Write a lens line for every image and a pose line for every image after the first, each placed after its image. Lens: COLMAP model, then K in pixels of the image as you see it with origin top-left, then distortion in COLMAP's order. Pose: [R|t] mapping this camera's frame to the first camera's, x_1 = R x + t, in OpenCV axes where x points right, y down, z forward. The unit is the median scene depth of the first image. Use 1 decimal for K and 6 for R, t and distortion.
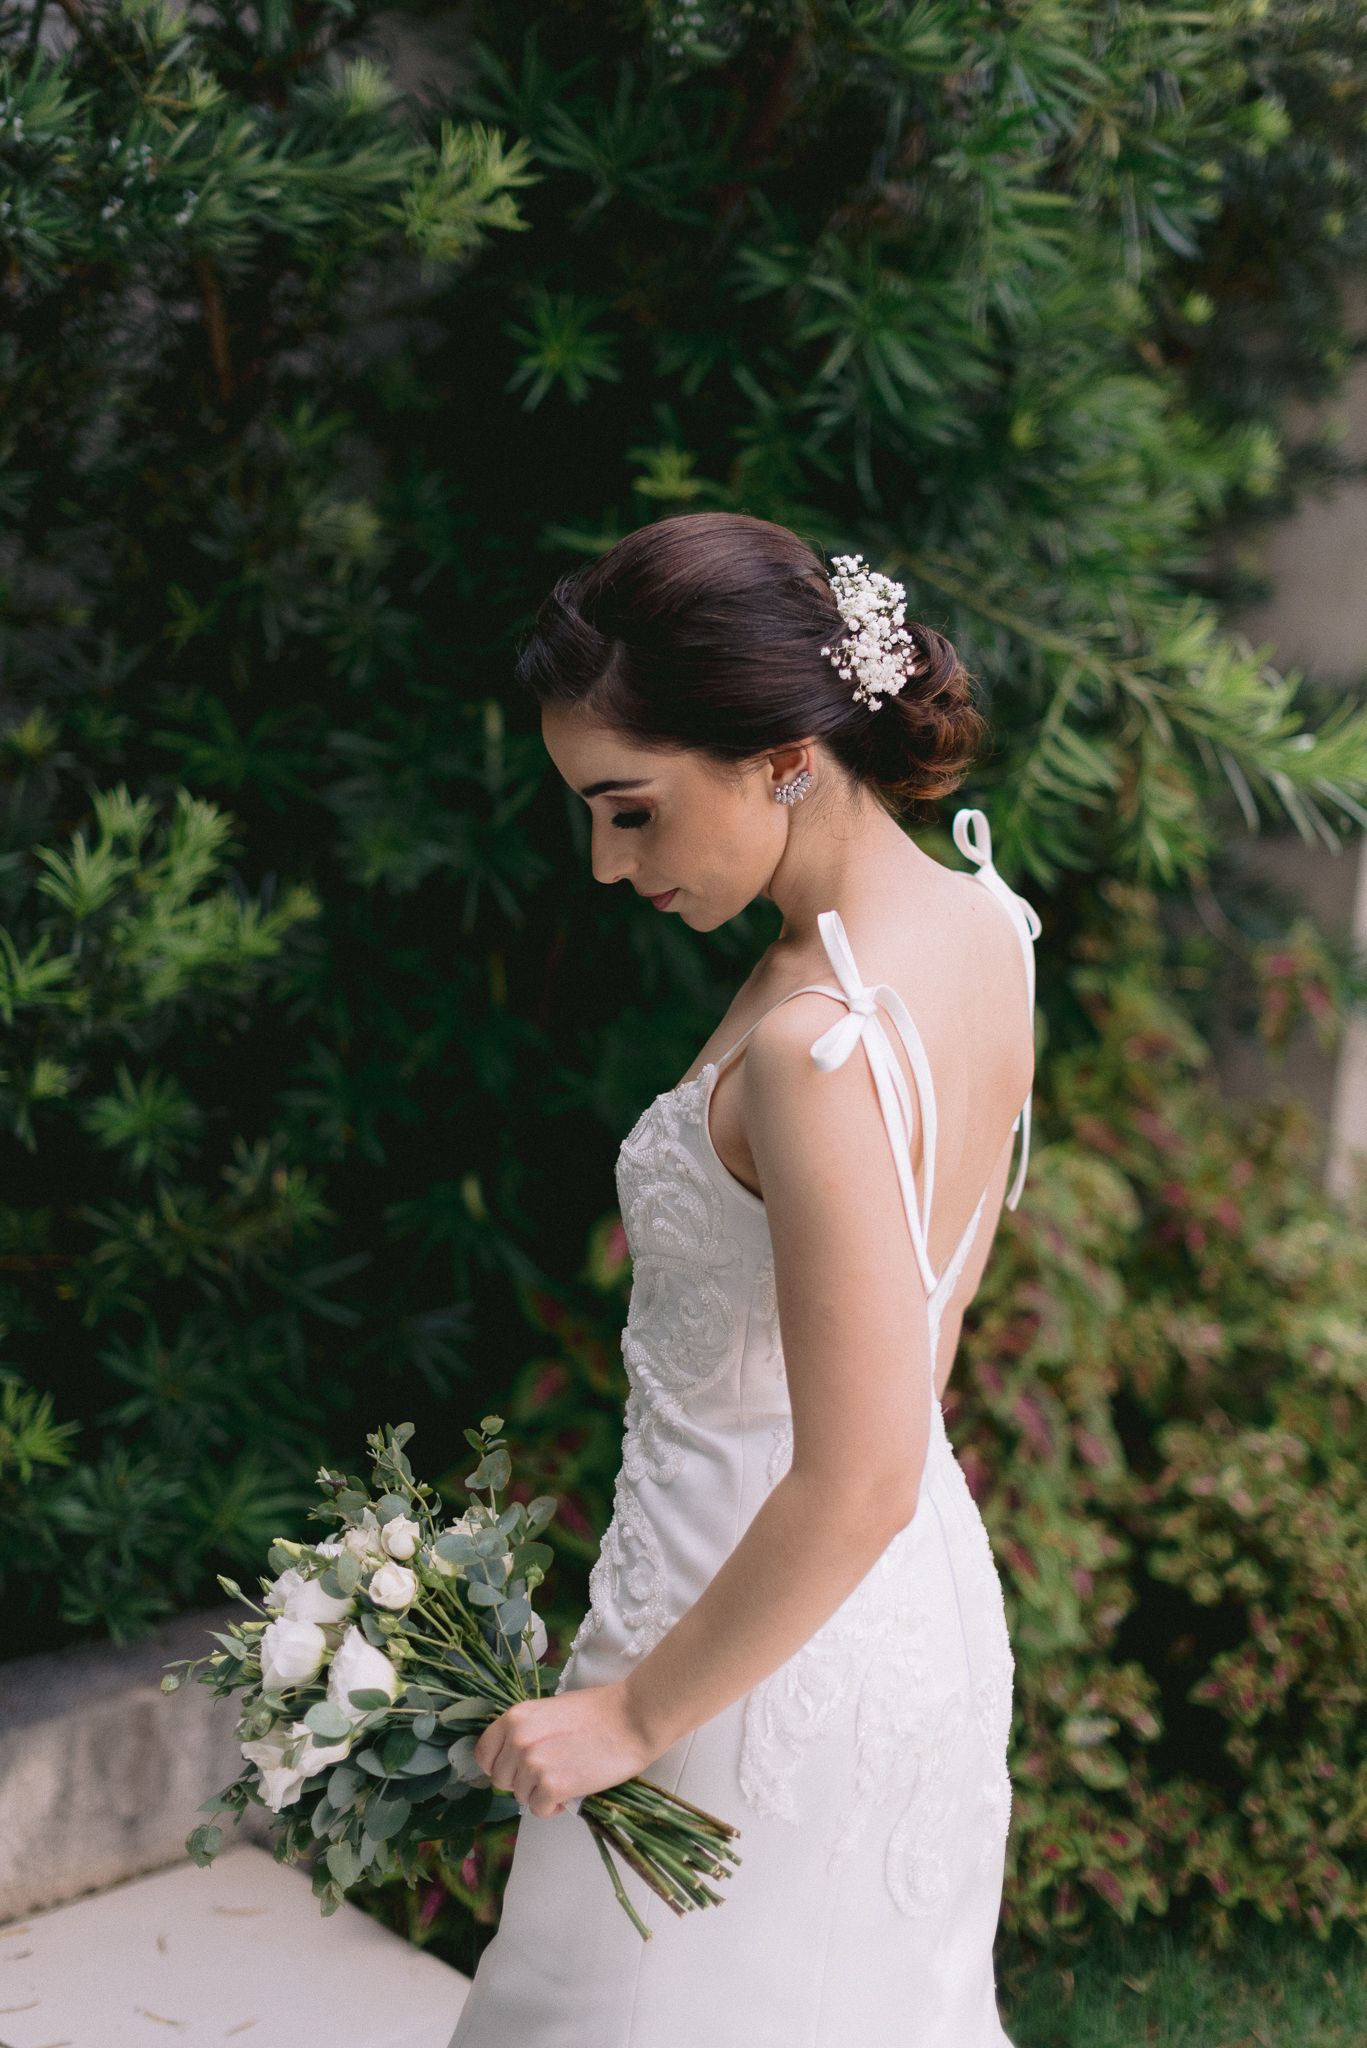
lens RADIAL K [[2977.4, 0, 677.3], [0, 2977.4, 1032.3], [0, 0, 1]] dist [0.031095, 0.000000]
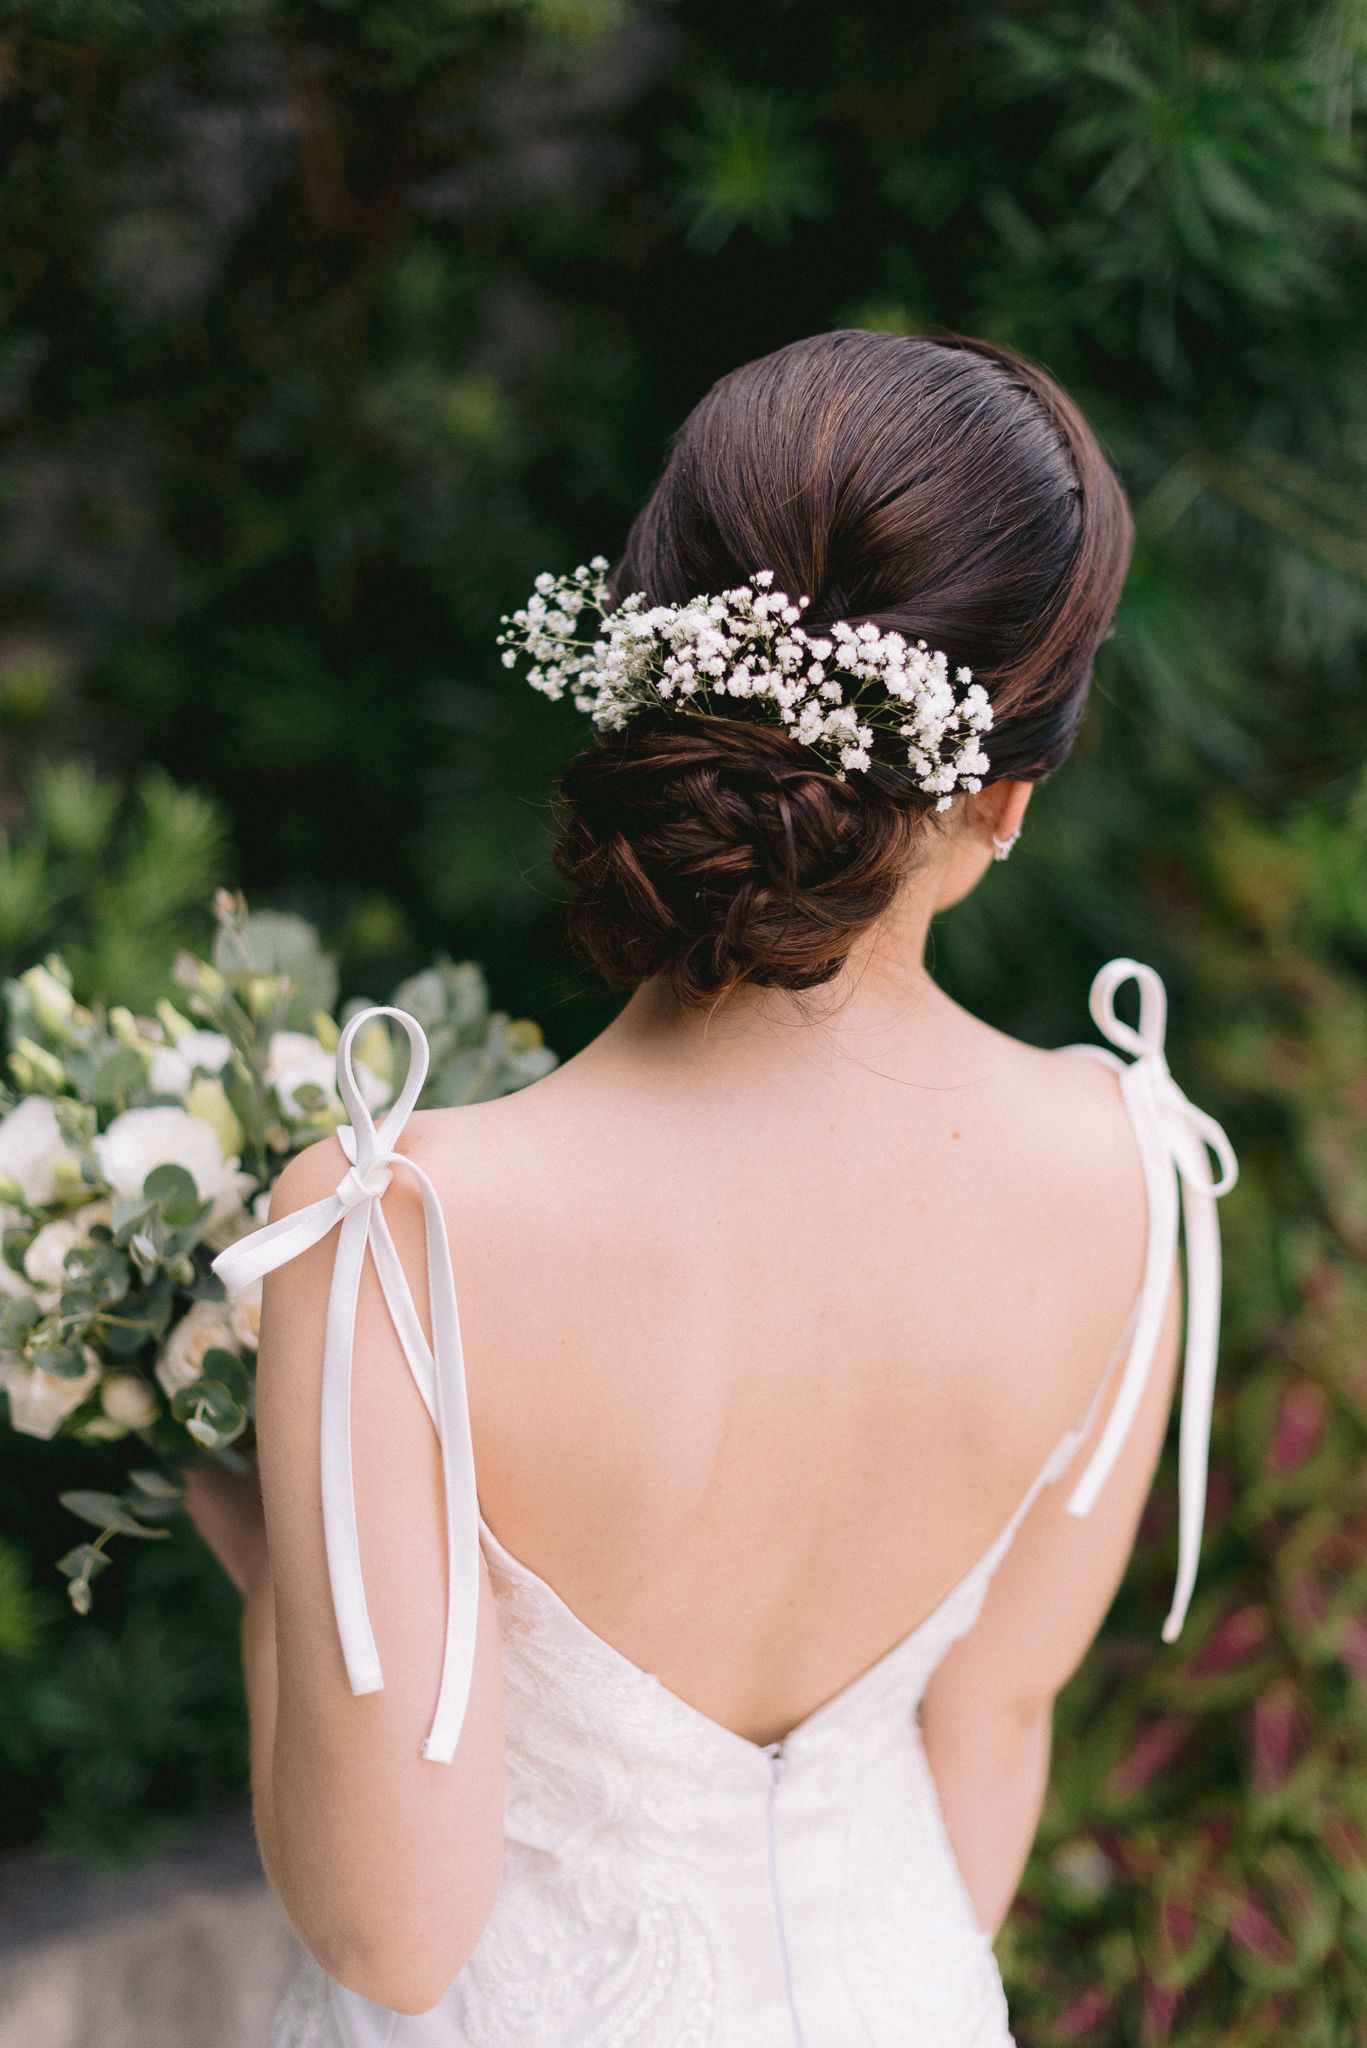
lens RADIAL K [[2977.4, 0, 690.4], [0, 2977.4, 1011.5], [0, 0, 1]] dist [0.031095, 0.000000]
pose [[0.986670, 0.044576, -0.156511, 0.070343], [-0.039553, 0.998602, 0.035064, -0.051898], [0.157855, -0.028406, 0.987054, 0.287485]]
